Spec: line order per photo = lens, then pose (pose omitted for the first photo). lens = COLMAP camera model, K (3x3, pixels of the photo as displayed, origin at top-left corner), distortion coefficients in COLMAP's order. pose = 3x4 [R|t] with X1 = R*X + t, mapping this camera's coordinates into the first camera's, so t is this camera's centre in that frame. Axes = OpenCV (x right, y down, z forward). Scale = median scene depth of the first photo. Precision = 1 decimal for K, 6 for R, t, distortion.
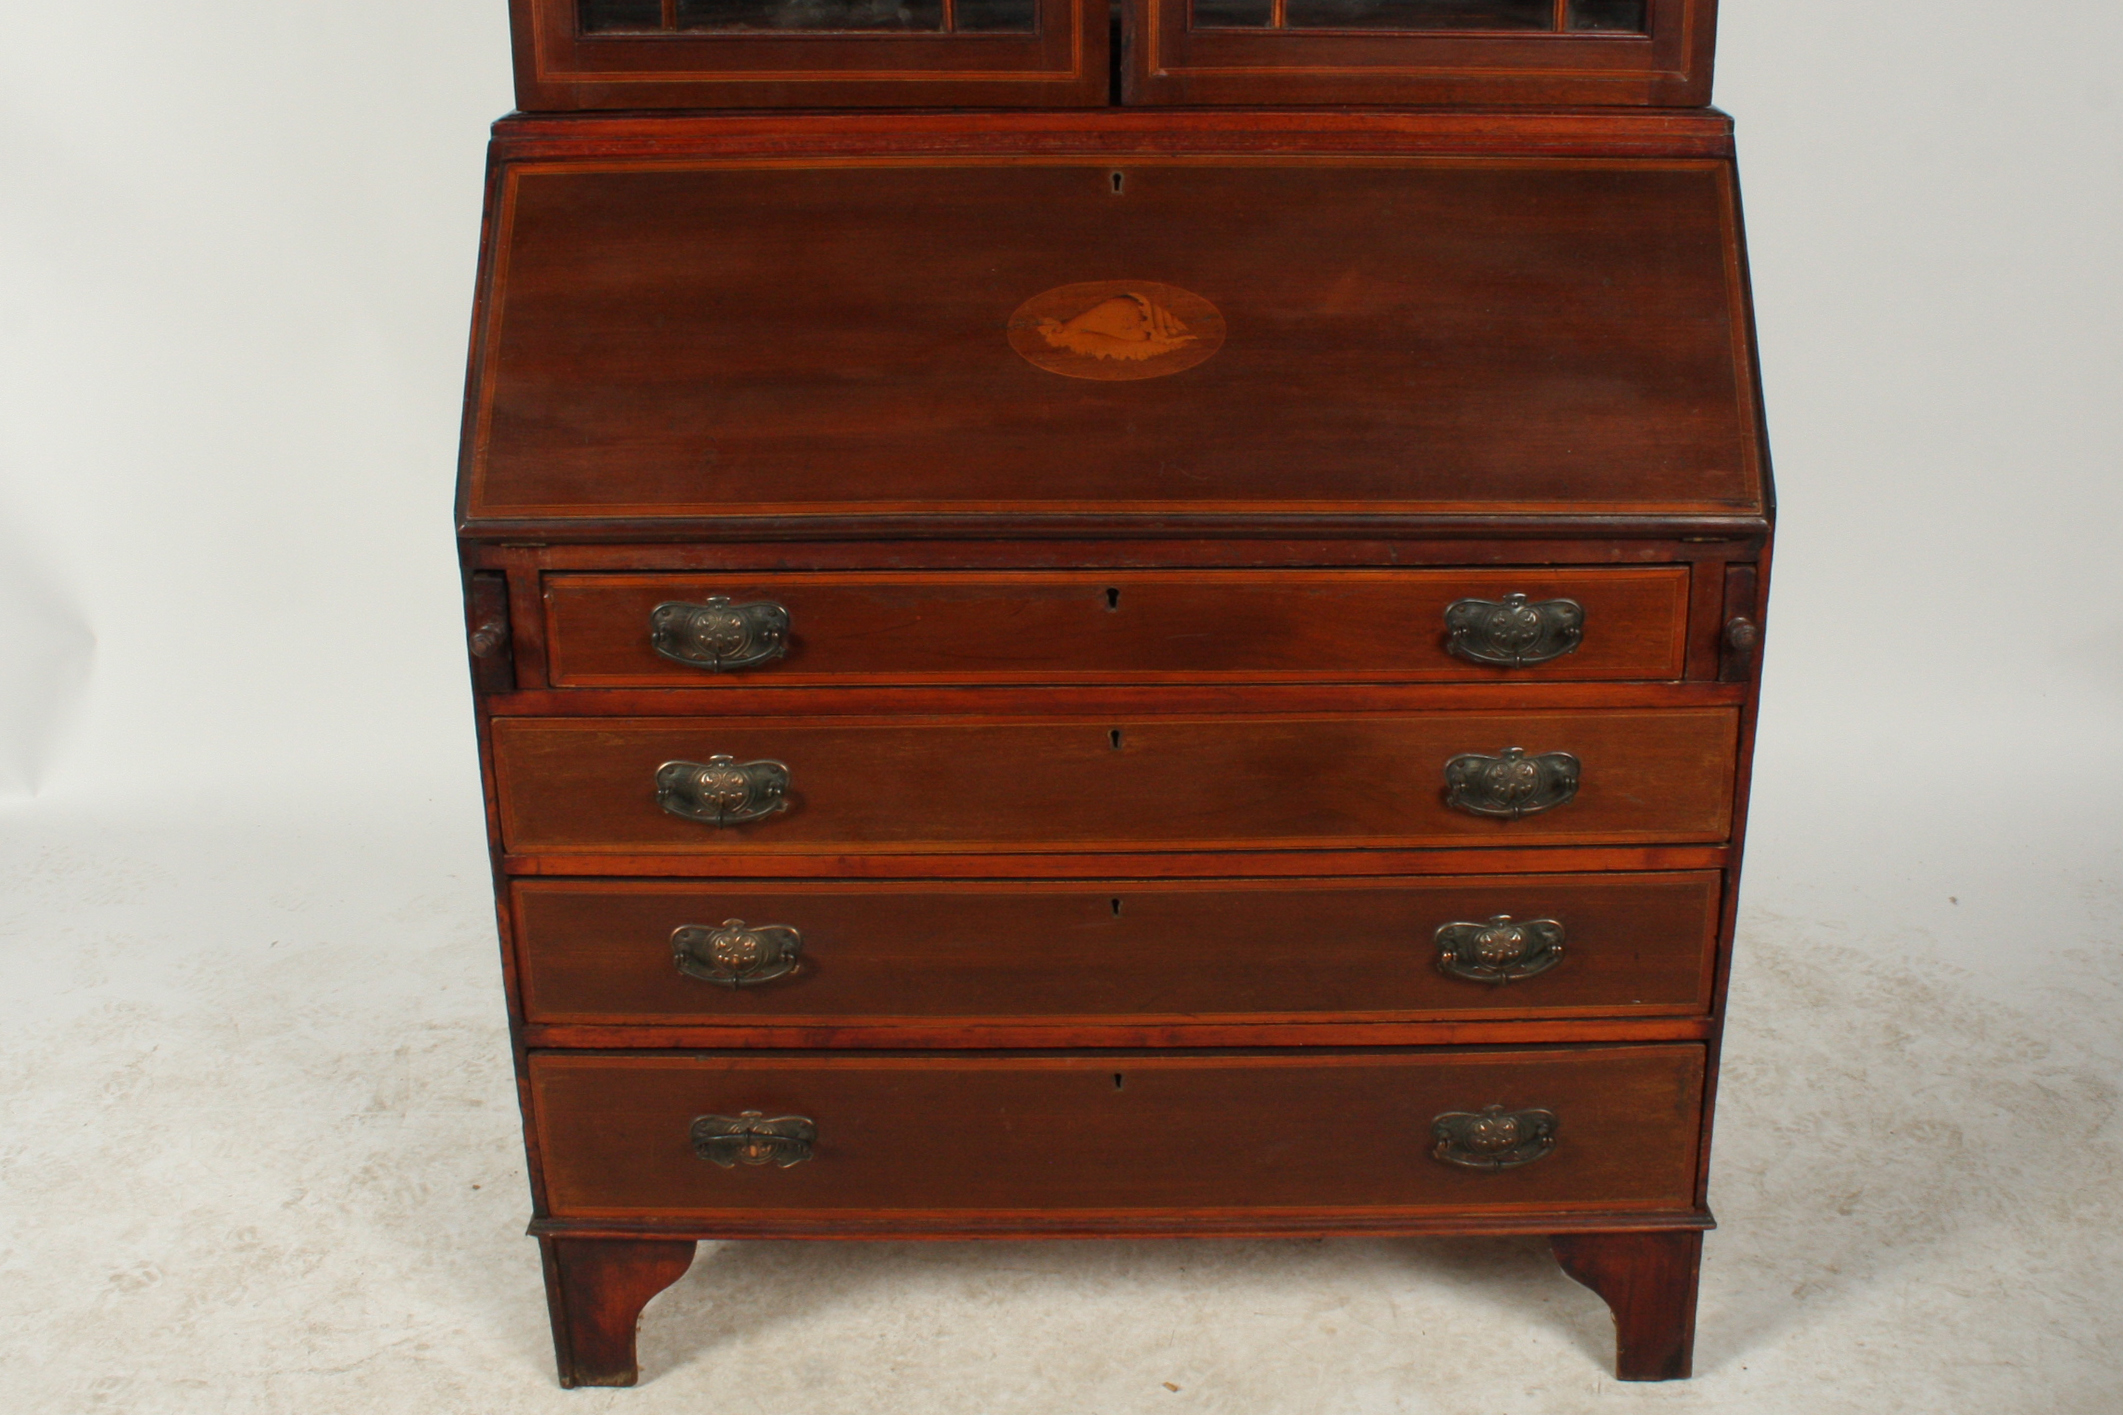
lens RADIAL K [[2365.7, 0, 1135.1], [0, 2365.7, 629.0], [0, 0, 1]] dist [-0.136177, 0.000000]
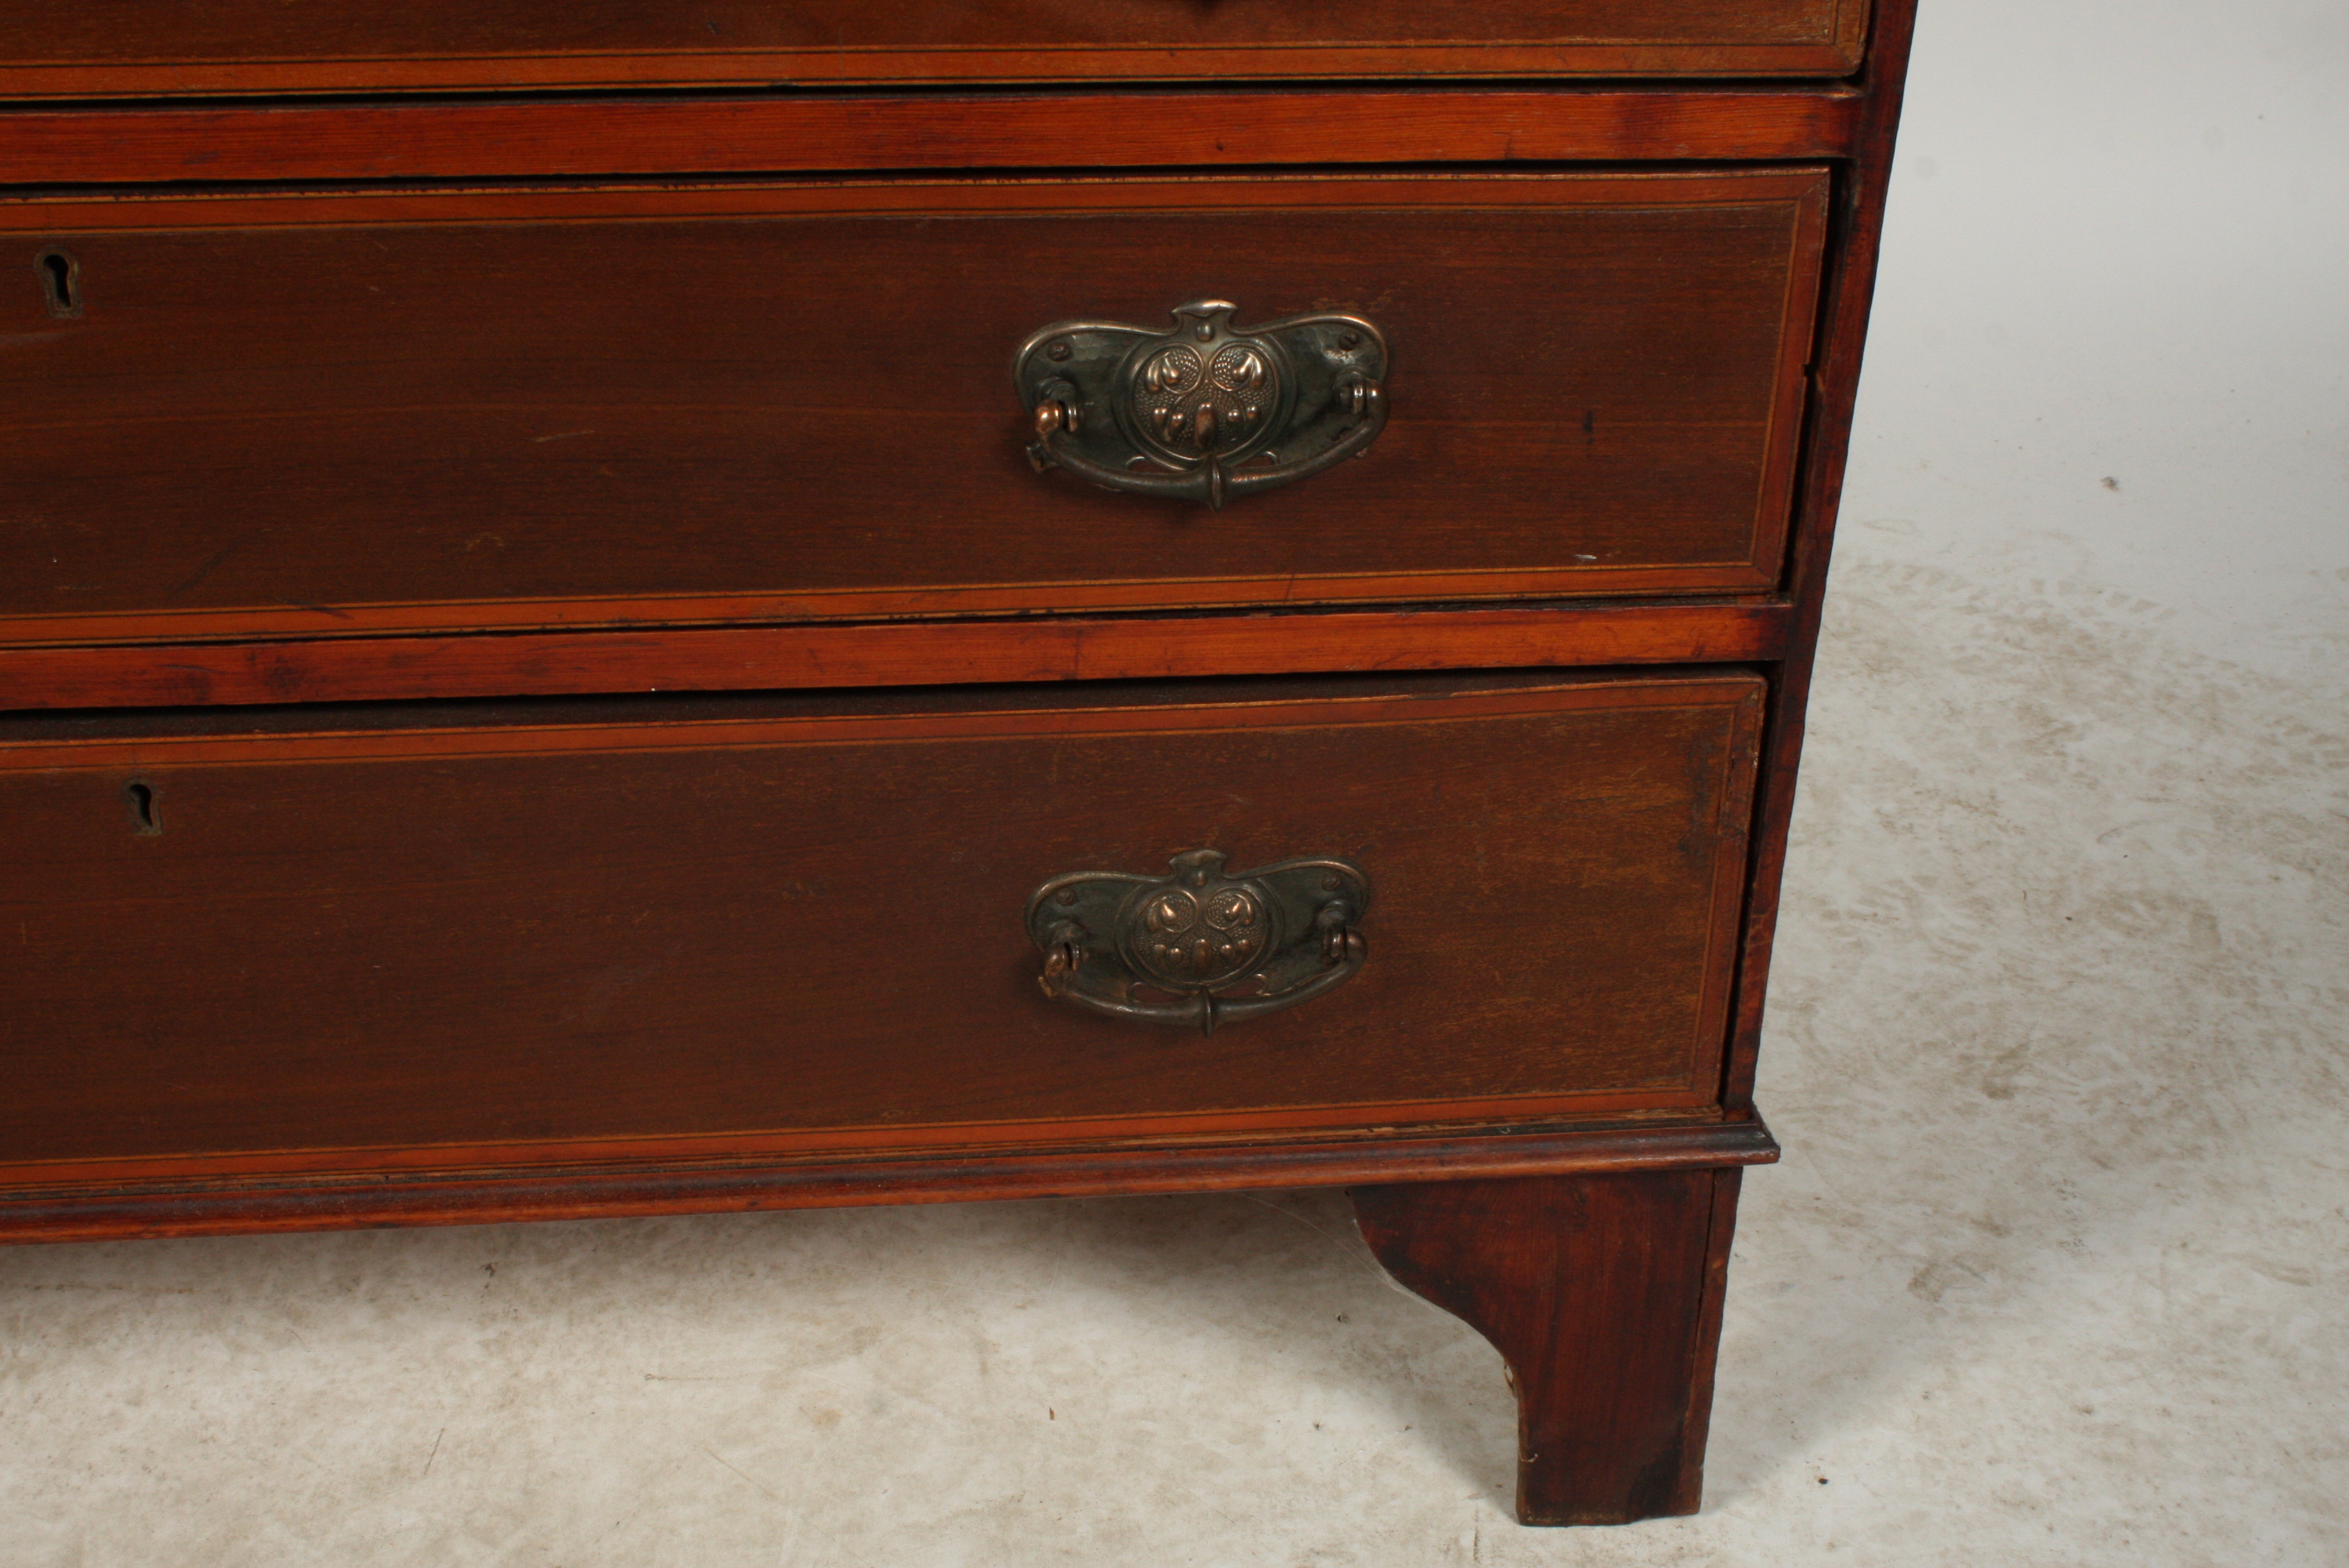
lens RADIAL K [[2935.3, 0, 1186.0], [0, 2935.3, 775.4], [0, 0, 1]] dist [-0.072825, 0.000000]
pose [[0.992463, -0.024522, 0.120068, 0.100027], [0.006365, 0.988768, 0.149321, 0.127679], [-0.122381, -0.147431, 0.981472, 0.572564]]
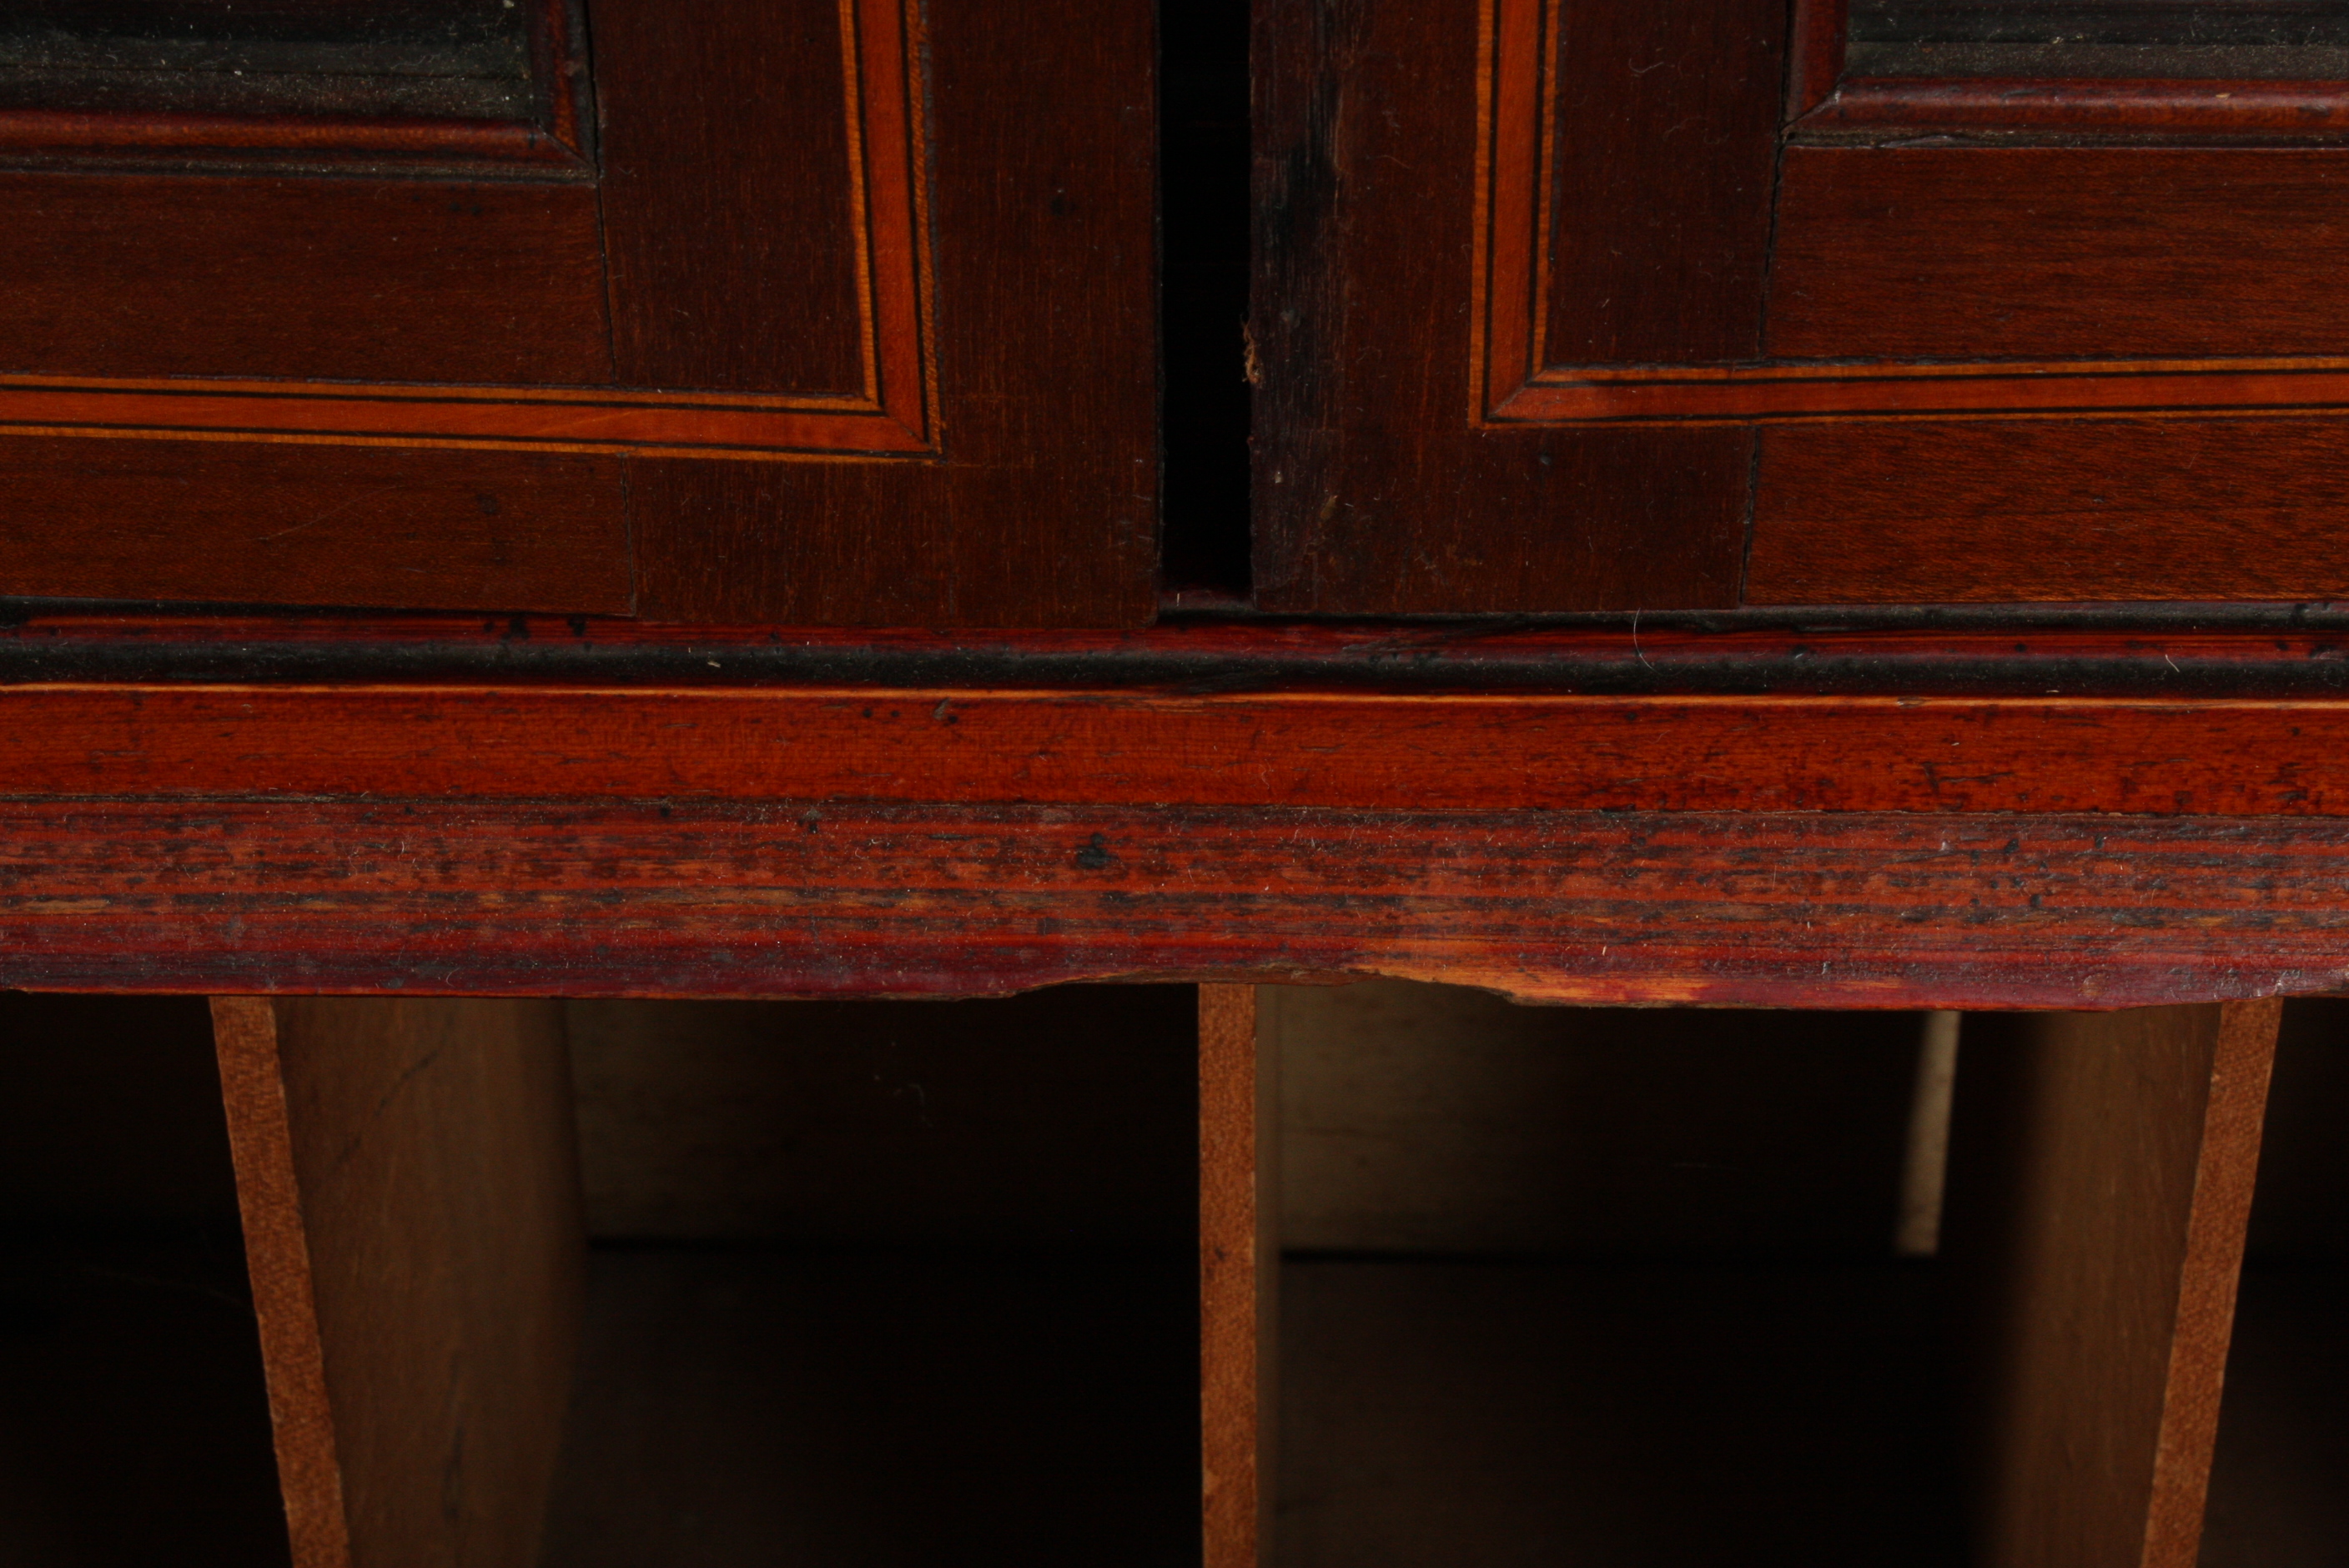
lens RADIAL K [[5066.6, 0, 1163.5], [0, 5066.6, 786.9], [0, 0, 1]] dist [0.050486, 0.000000]
pose [[0.999334, 0.009766, -0.035149, -0.000694], [0.000820, 0.957241, 0.289292, -0.294854], [0.036471, -0.289128, 0.956595, 0.728237]]
